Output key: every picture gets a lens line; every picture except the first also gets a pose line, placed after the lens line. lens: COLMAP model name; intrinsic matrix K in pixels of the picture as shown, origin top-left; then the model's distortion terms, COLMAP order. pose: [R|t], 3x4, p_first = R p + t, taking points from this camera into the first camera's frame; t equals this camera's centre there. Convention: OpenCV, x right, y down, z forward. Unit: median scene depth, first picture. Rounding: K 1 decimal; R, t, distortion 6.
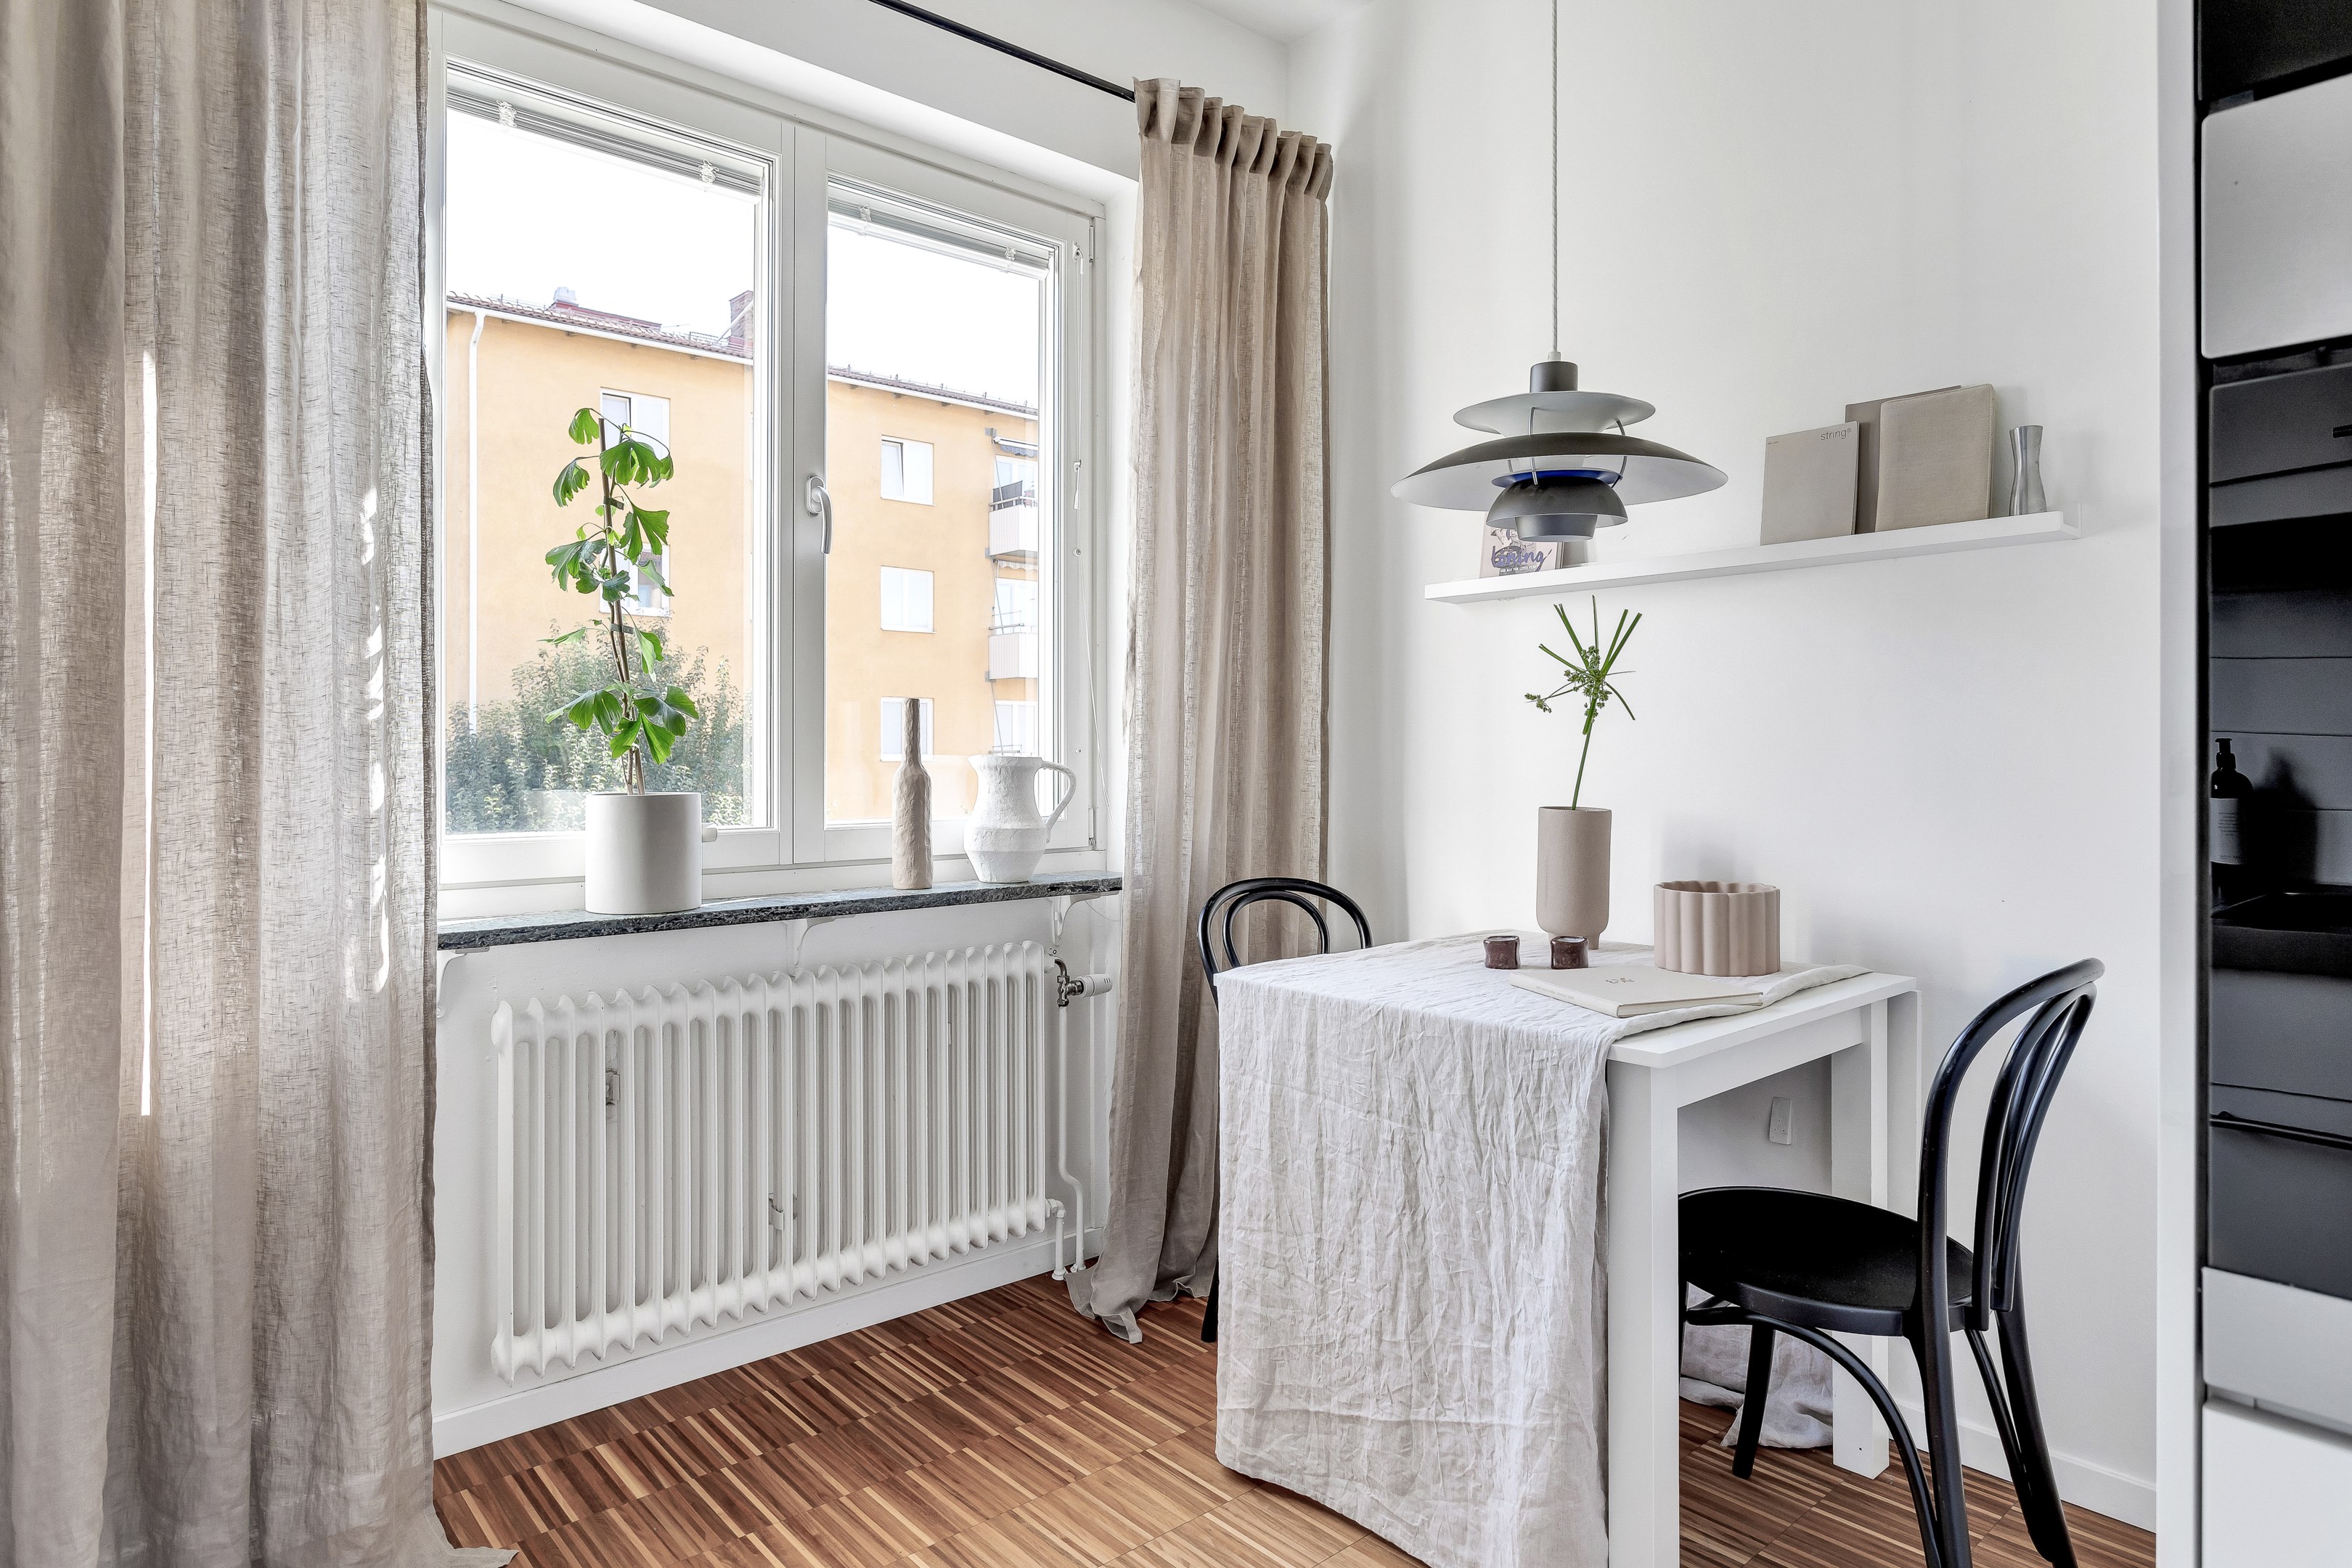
lens RADIAL K [[1327.4, 0, 1144.6], [0, 1327.4, 754.3], [0, 0, 1]] dist [0.000624, -0.001423]
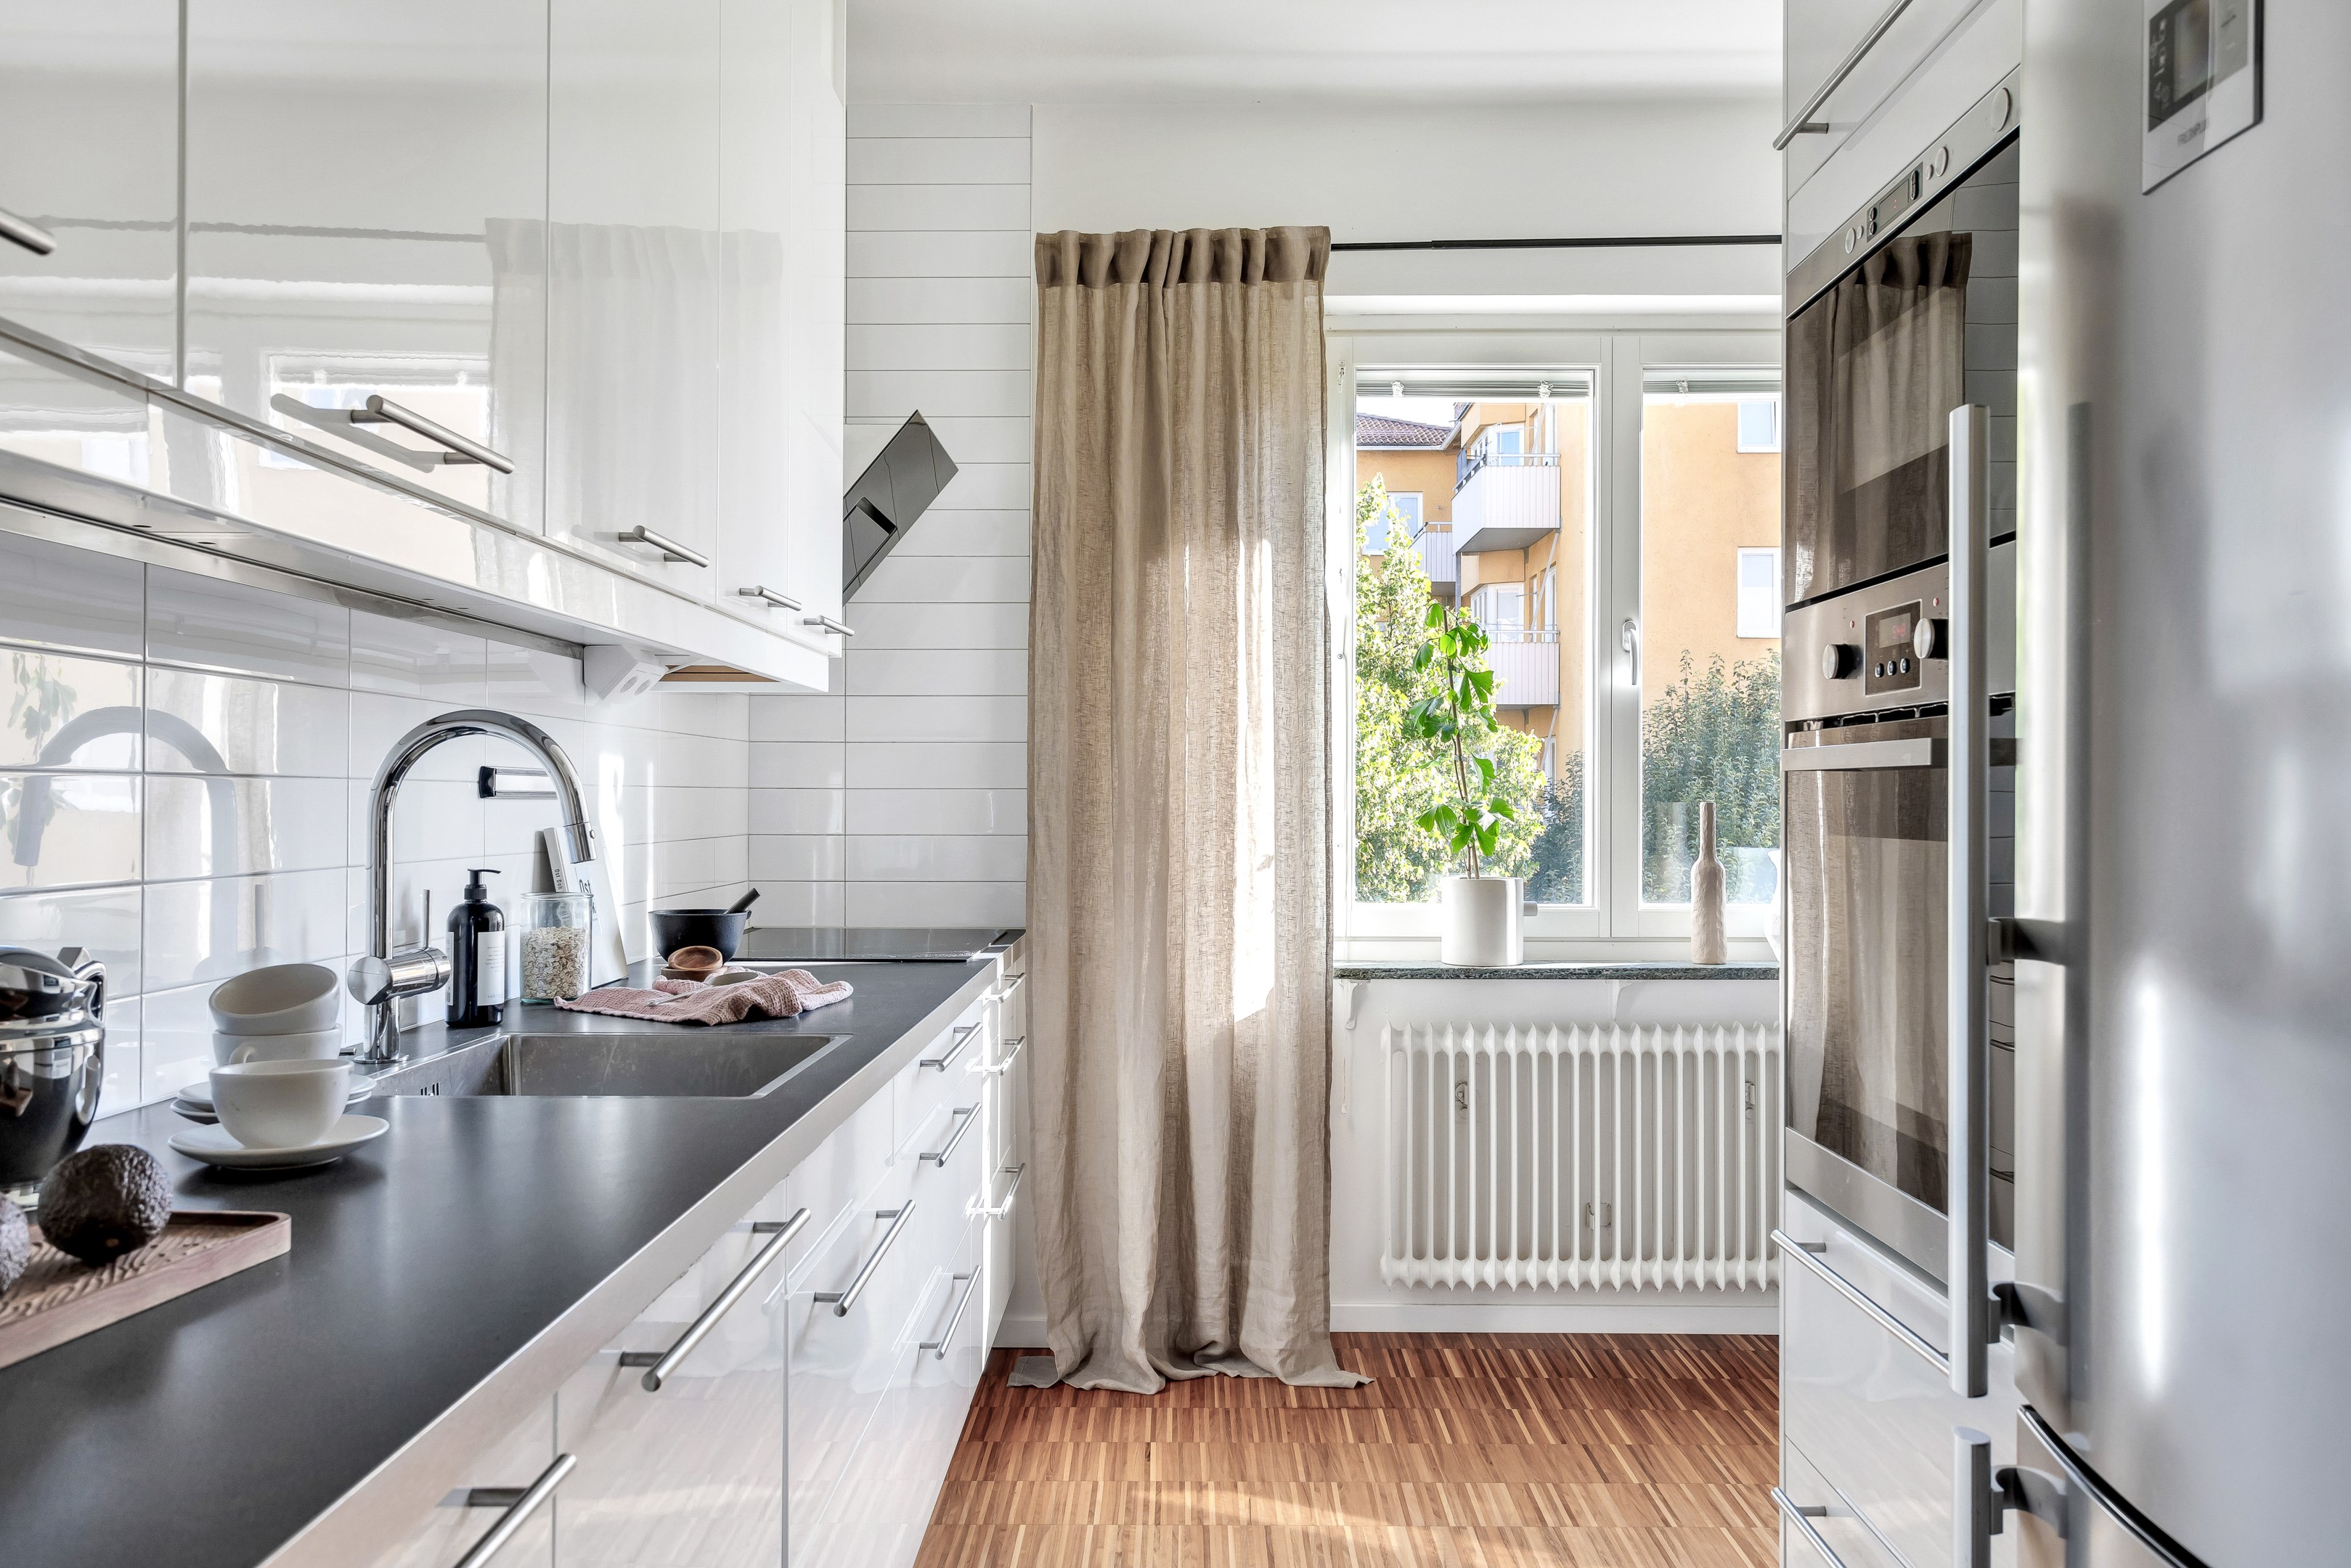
lens RADIAL K [[1972.1, 0, 1174.8], [0, 1972.1, 784.4], [0, 0, 1]] dist [0.004510, 0.000015]
pose [[0.745915, -0.001312, -0.666039, 0.751578], [-0.002453, 0.999986, -0.004718, -0.057200], [0.666036, 0.005153, 0.745902, -0.727981]]
